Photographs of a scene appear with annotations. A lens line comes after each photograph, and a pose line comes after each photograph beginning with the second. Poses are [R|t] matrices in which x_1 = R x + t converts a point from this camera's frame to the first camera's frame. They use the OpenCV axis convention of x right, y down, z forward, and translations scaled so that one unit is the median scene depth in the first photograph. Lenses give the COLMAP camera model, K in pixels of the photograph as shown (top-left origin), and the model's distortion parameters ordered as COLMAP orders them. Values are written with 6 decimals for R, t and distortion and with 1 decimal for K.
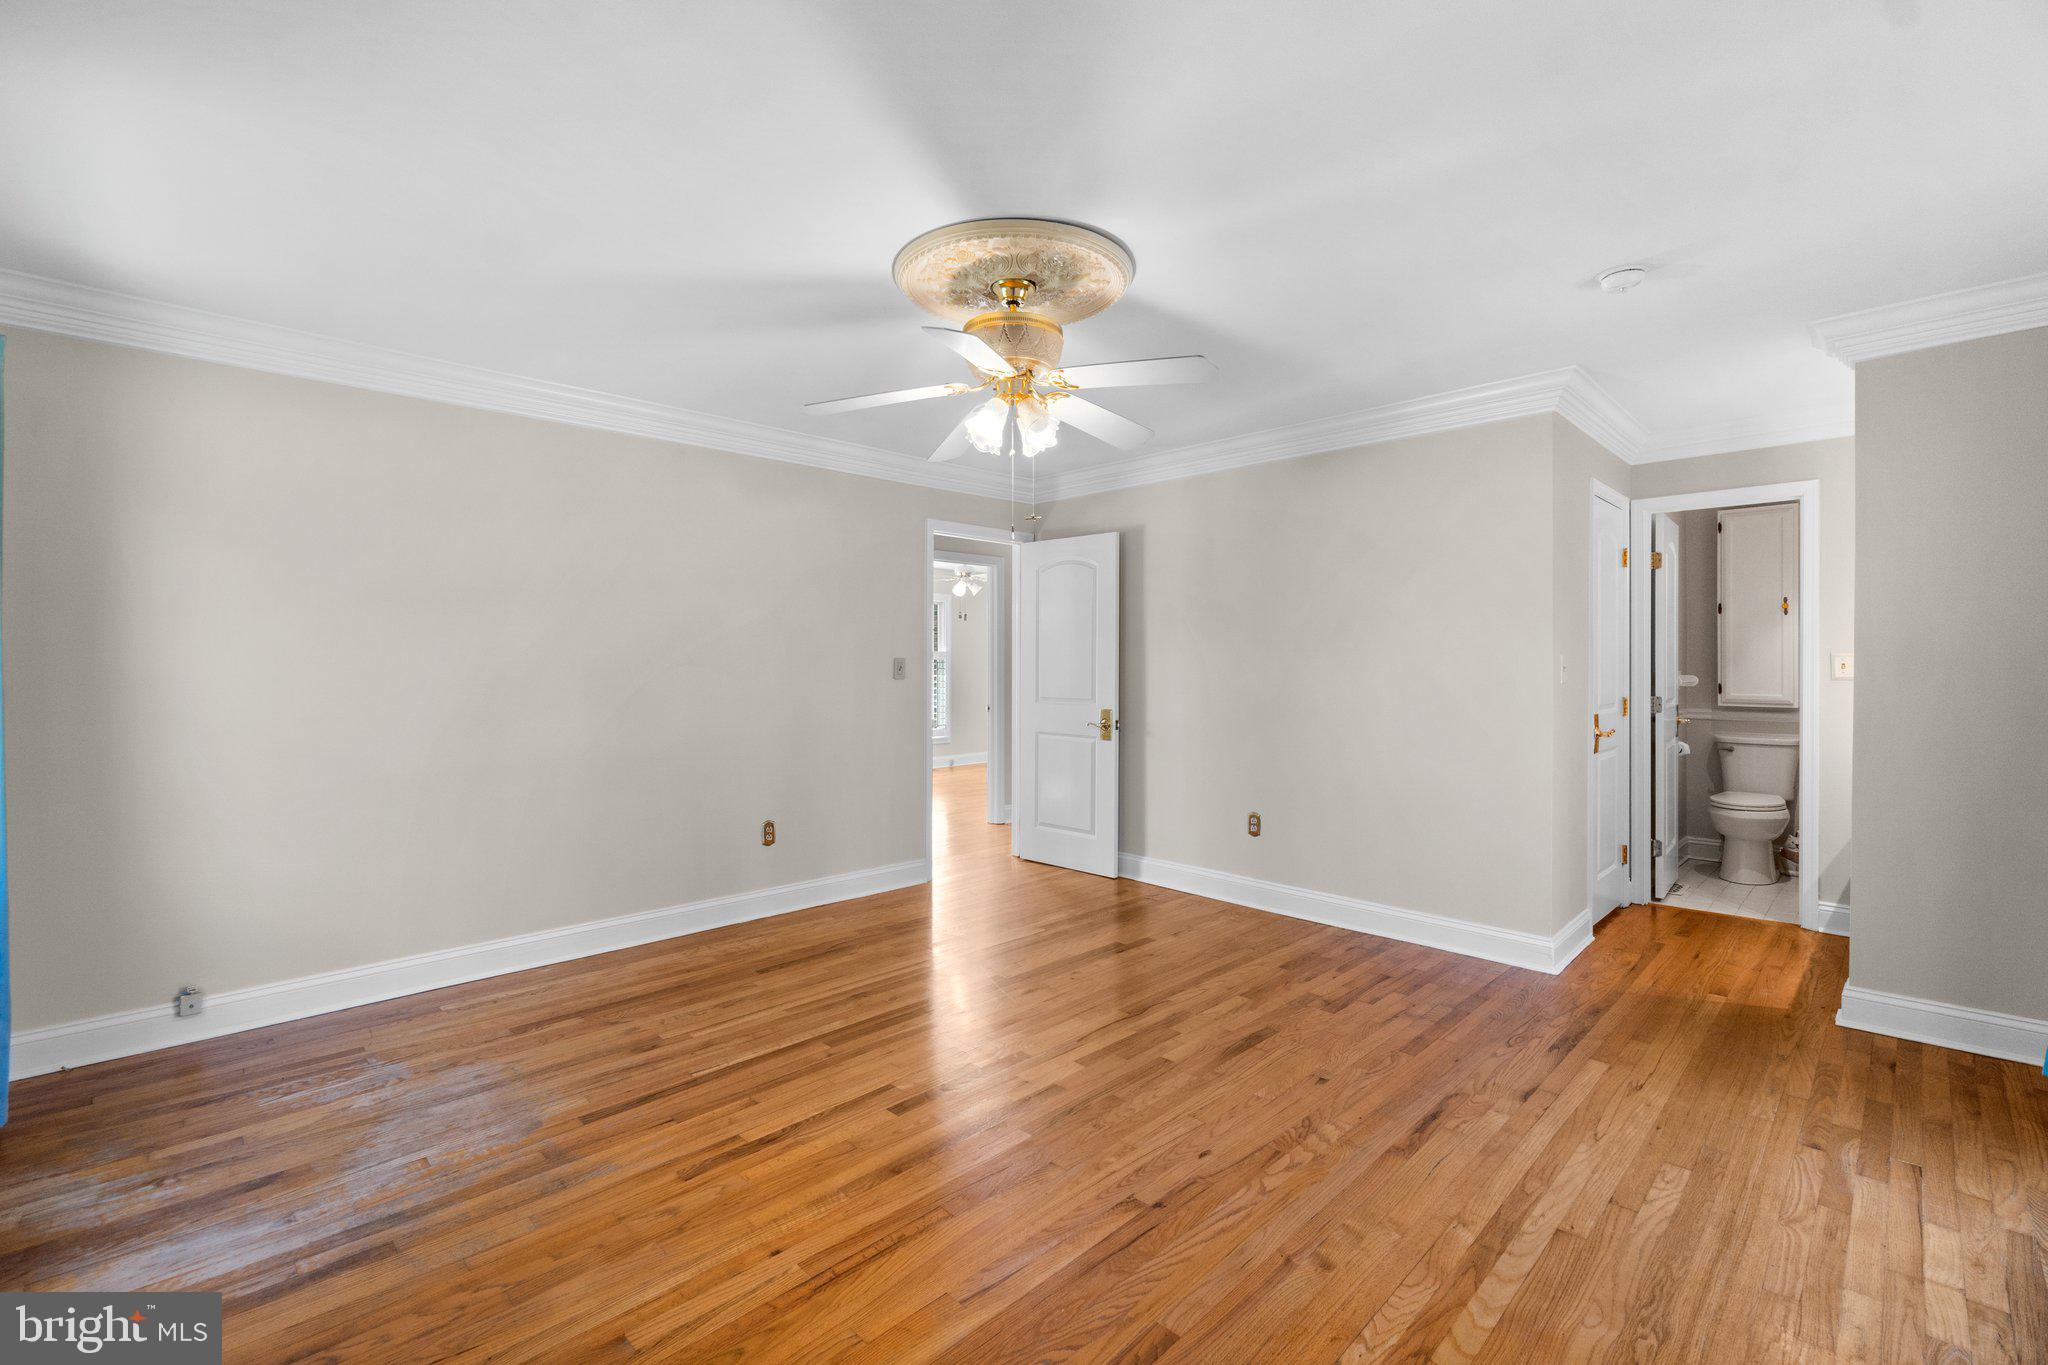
lens RADIAL K [[882.4, 0, 1021.1], [0, 882.4, 669.1], [0, 0, 1]] dist [0.000052, 0.000678]
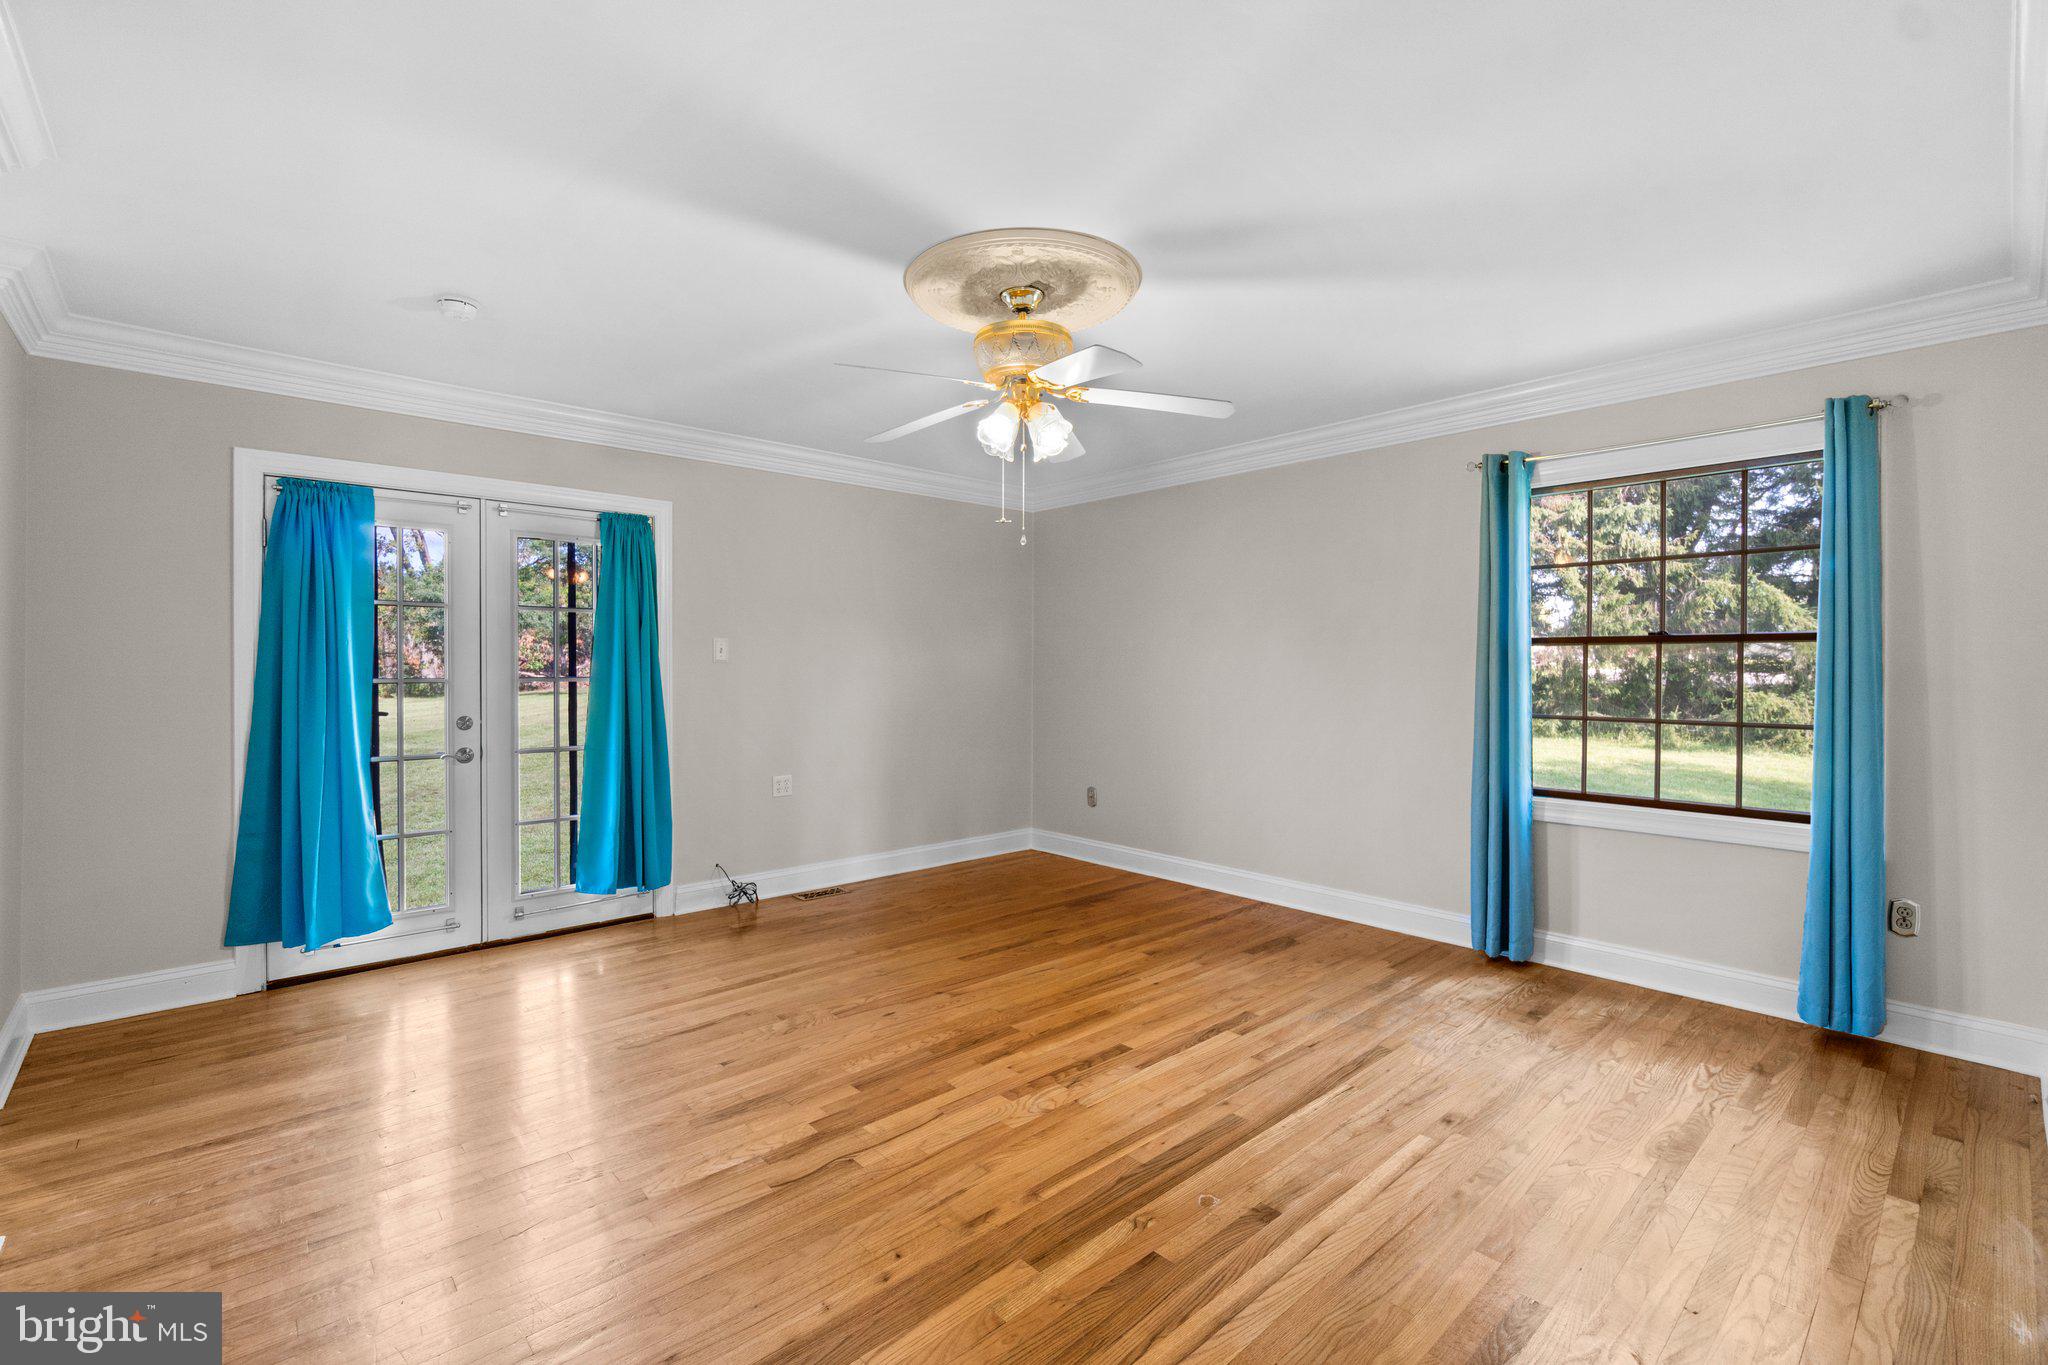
lens RADIAL K [[882.4, 0, 1021.1], [0, 882.4, 673.5], [0, 0, 1]] dist [0.000052, 0.000678]
pose [[-0.999117, 0.000308, 0.042009, -0.049945], [0.000657, 0.999965, 0.008301, -0.004824], [-0.042005, 0.008321, -0.999083, 2.000735]]
